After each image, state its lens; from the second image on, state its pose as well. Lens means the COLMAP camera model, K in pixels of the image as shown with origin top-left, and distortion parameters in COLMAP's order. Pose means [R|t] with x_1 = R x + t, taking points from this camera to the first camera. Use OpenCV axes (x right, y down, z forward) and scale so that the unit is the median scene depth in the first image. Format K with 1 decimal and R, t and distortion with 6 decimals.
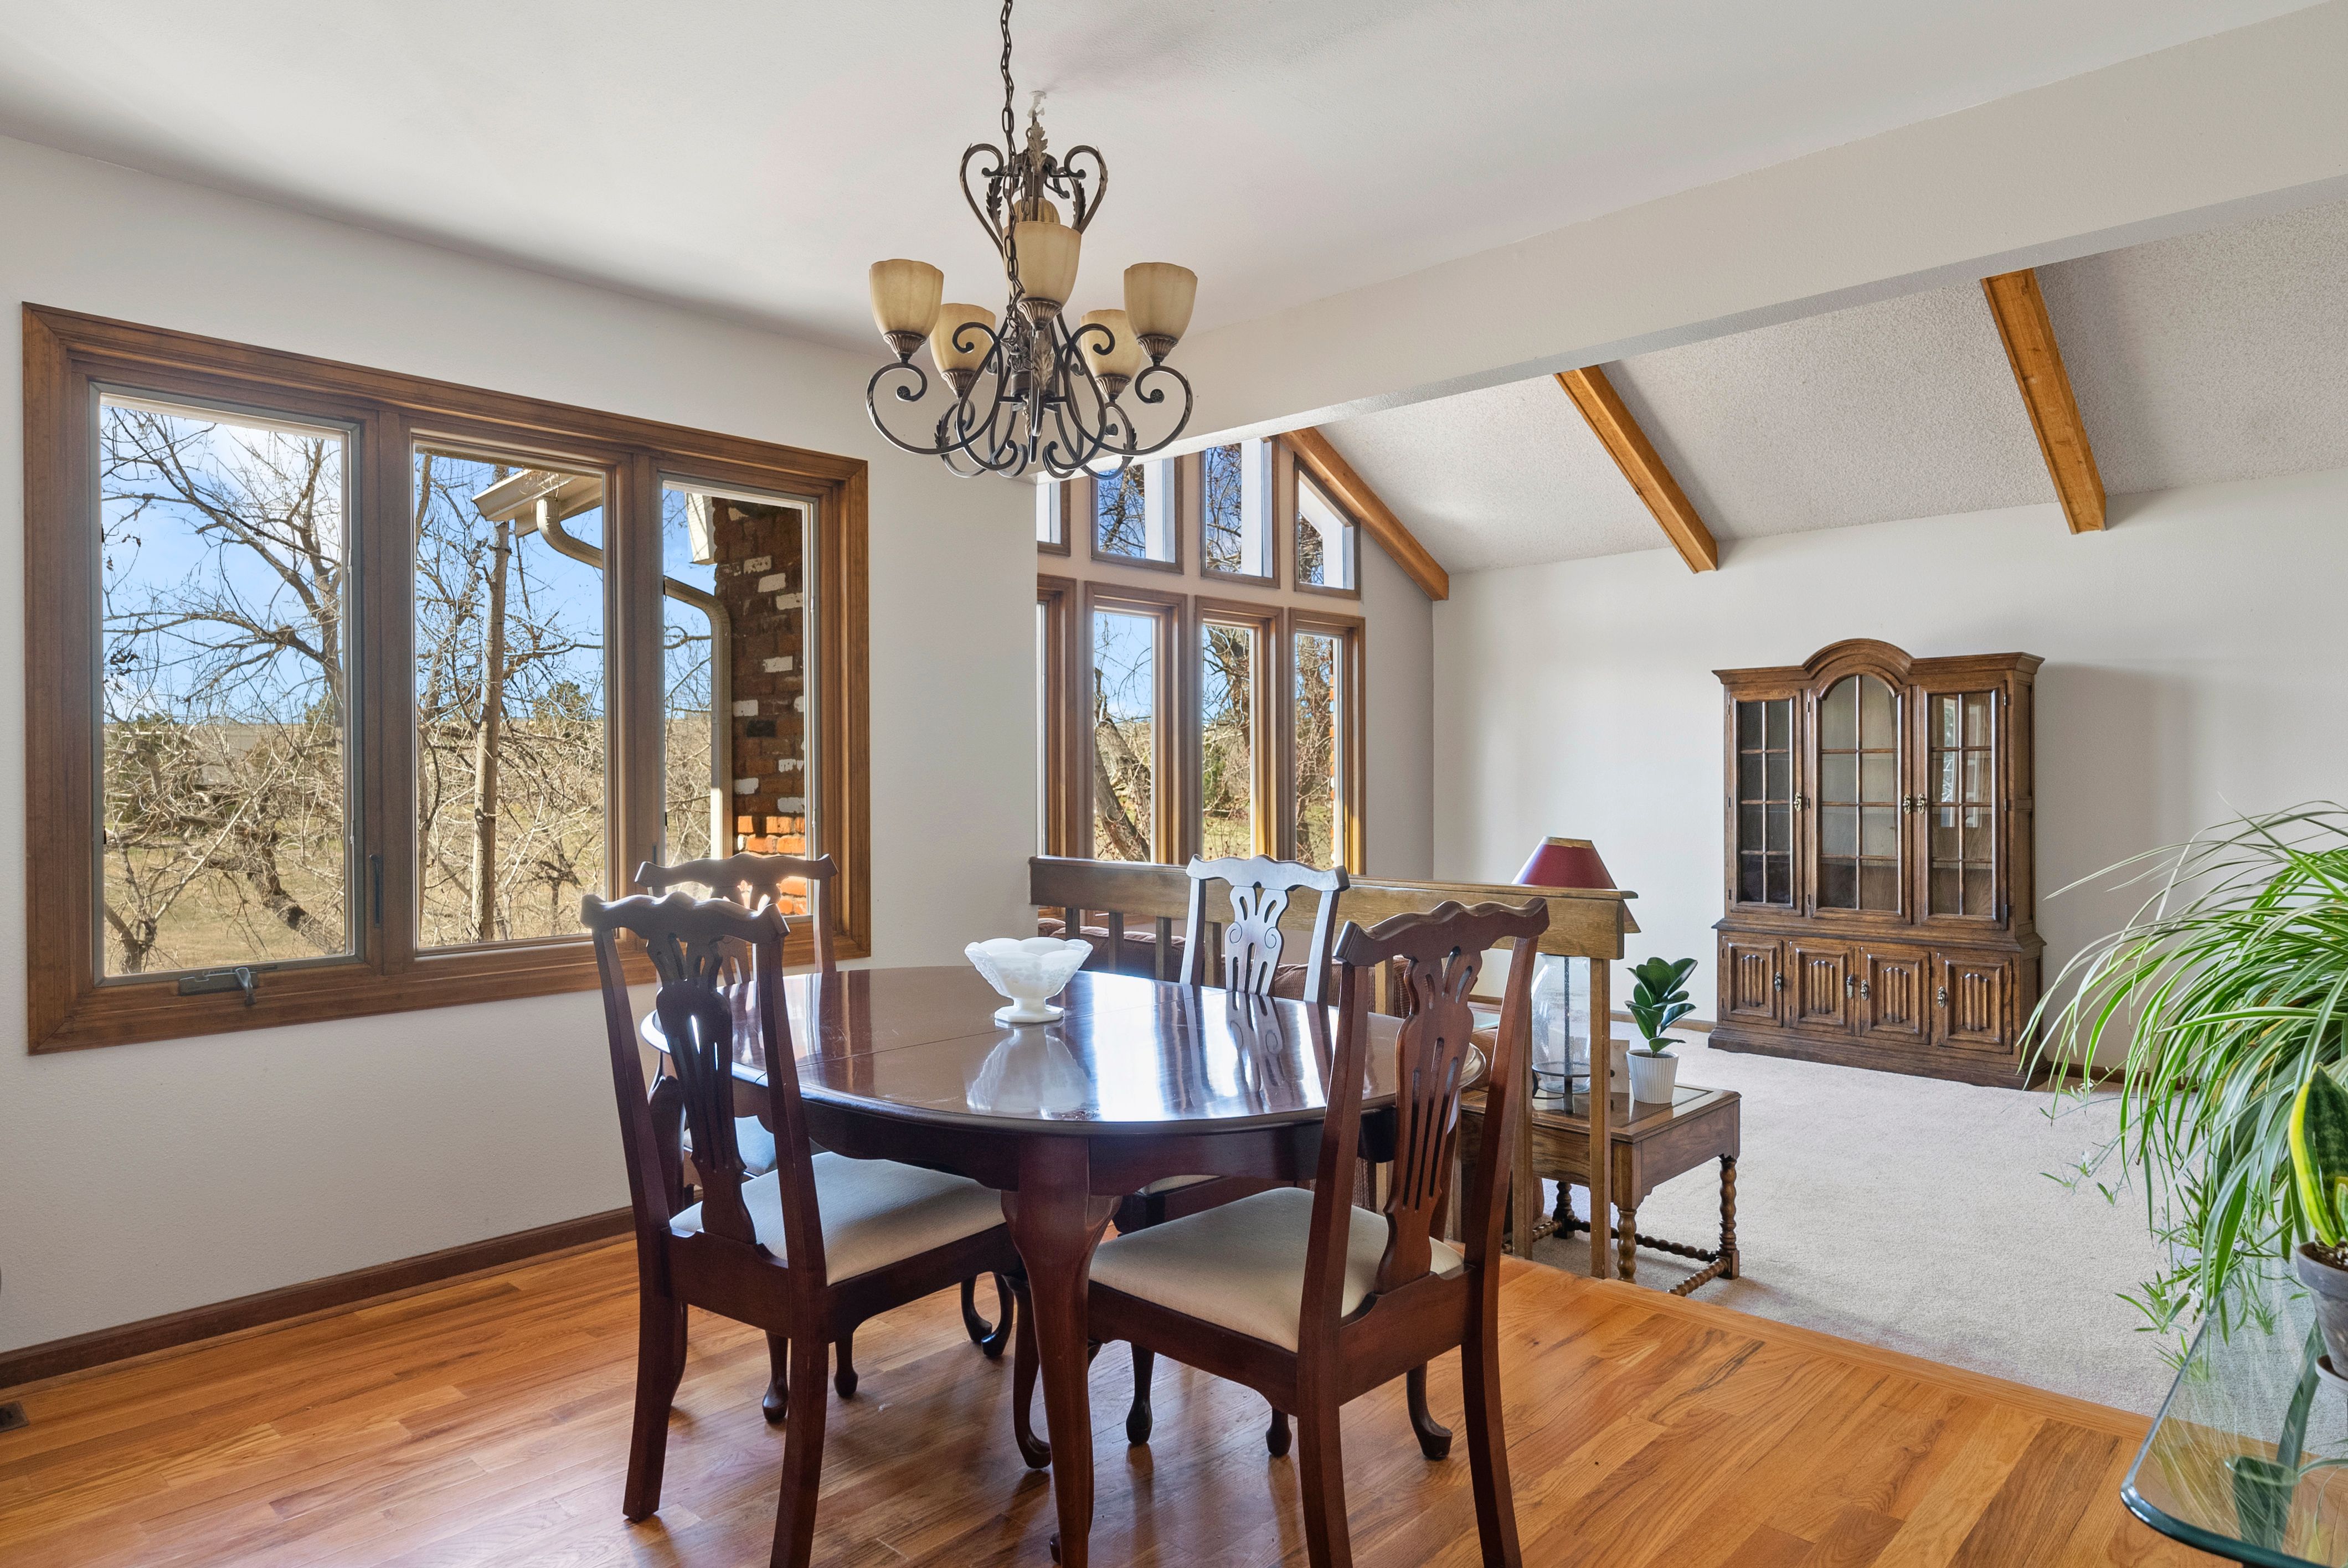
lens RADIAL K [[1404.2, 0, 1174.0], [0, 1404.2, 784.0], [0, 0, 1]] dist [0.003249, 0.002308]
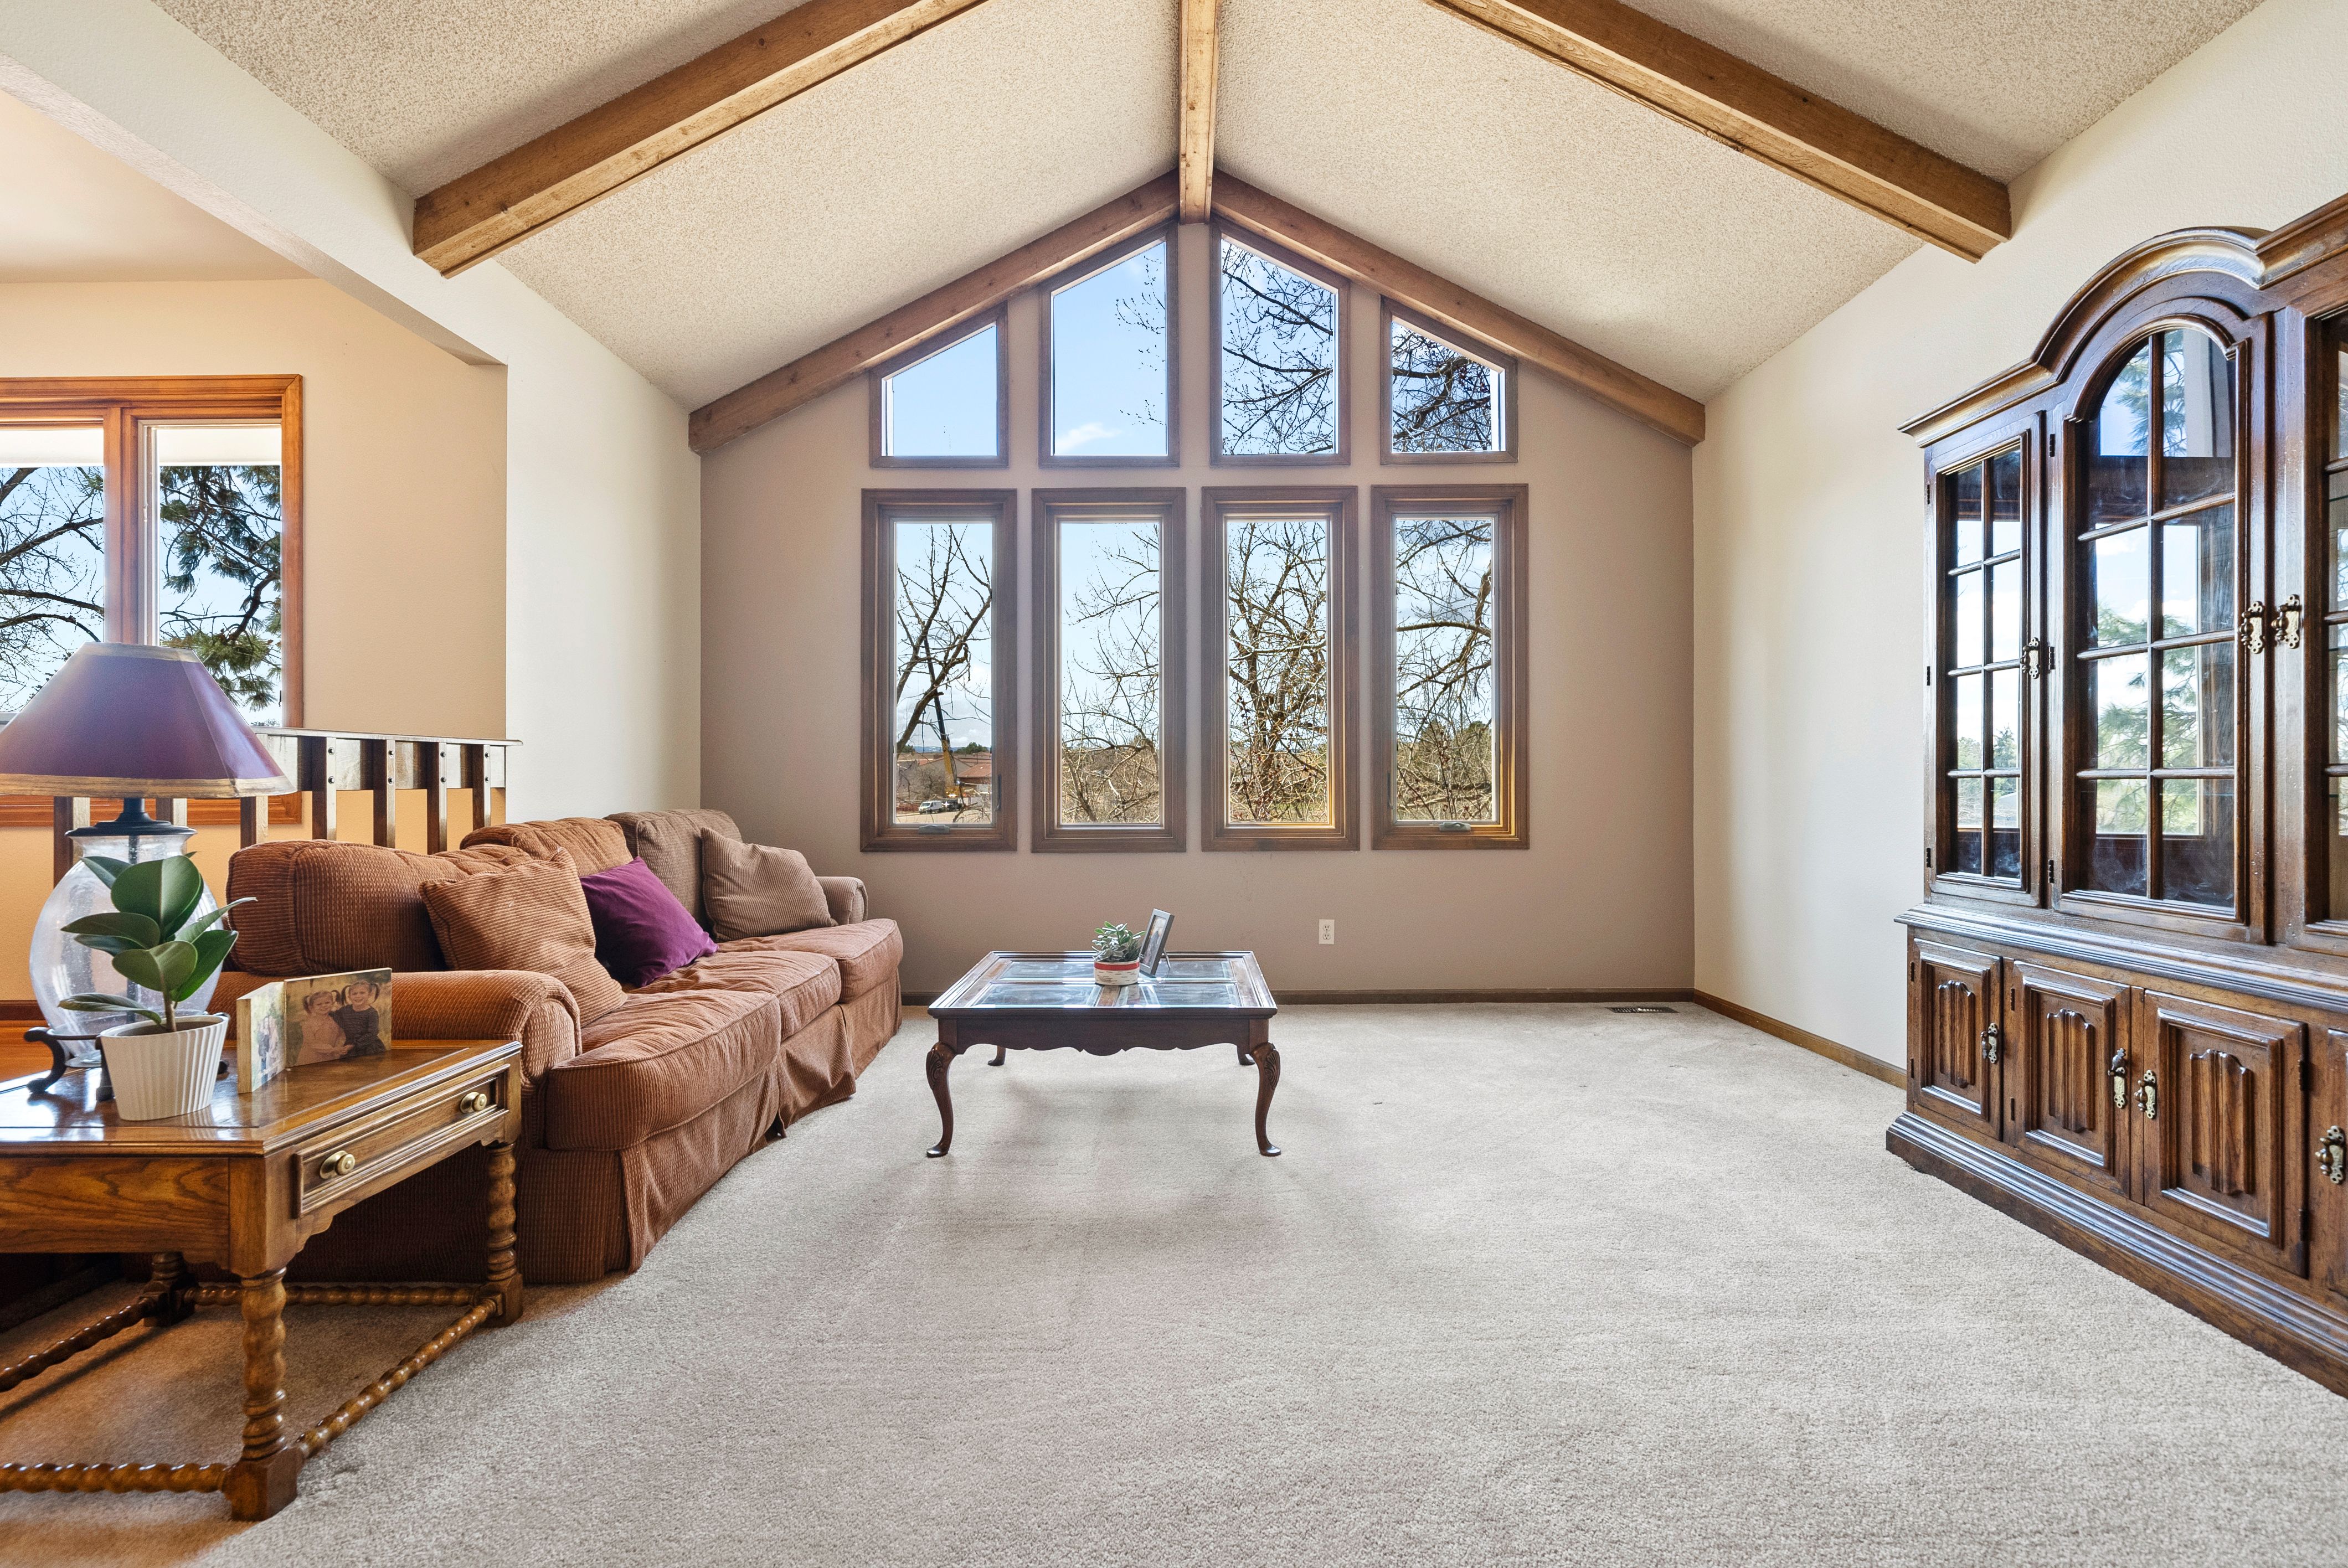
lens RADIAL K [[994.4, 0, 1174.0], [0, 994.4, 784.0], [0, 0, 1]] dist [-0.027206, 0.000071]
pose [[0.671944, 0.004109, -0.740590, 0.445352], [-0.000105, 0.999985, 0.005453, 0.048250], [0.740602, -0.003586, 0.671935, 0.528280]]
